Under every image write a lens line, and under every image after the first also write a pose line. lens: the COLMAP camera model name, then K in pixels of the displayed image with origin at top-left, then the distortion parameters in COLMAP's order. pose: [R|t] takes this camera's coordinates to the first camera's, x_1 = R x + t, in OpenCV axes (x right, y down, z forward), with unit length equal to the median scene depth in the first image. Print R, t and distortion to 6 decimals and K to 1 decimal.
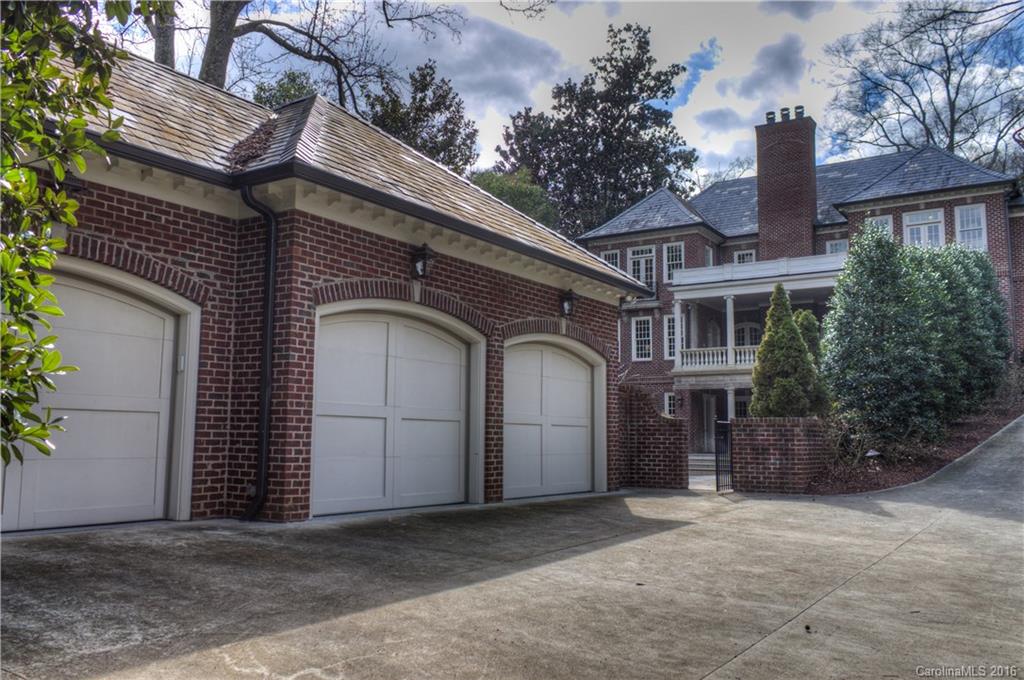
lens RADIAL K [[858.0, 0, 512.0], [0, 858.0, 340.0], [0, 0, 1]] dist [0.006396, 0.001031]
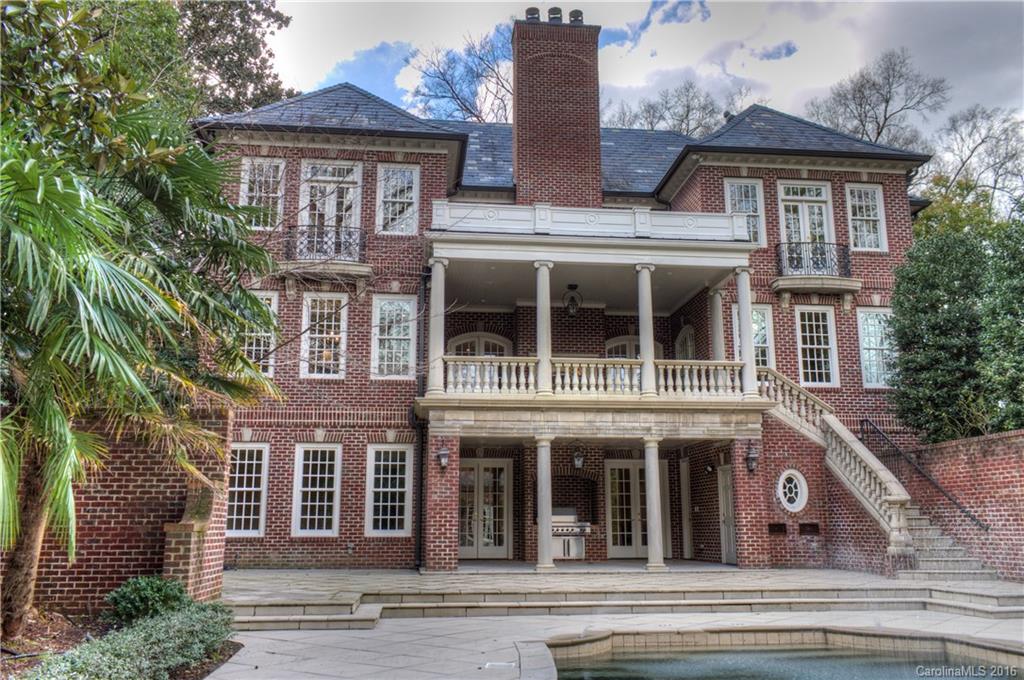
lens RADIAL K [[858.0, 0, 512.0], [0, 858.0, 340.0], [0, 0, 1]] dist [0.006396, 0.001031]
pose [[0.767565, 0.125639, 0.628537, -0.088869], [-0.064900, 0.990795, -0.118796, 0.059951], [-0.637677, 0.050392, 0.768654, 0.606110]]
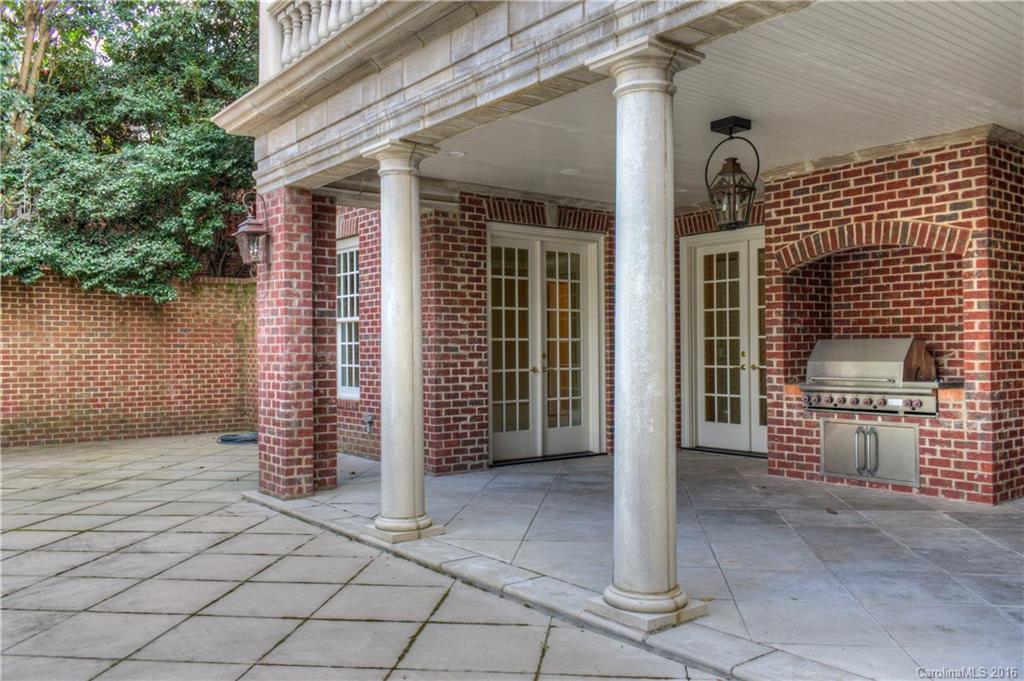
lens RADIAL K [[858.0, 0, 512.0], [0, 858.0, 340.5], [0, 0, 1]] dist [0.006396, 0.001031]
pose [[0.942733, -0.024140, -0.332673, 0.328464], [0.058465, 0.993896, 0.093559, 0.078843], [0.328383, -0.107651, 0.938390, 0.830796]]
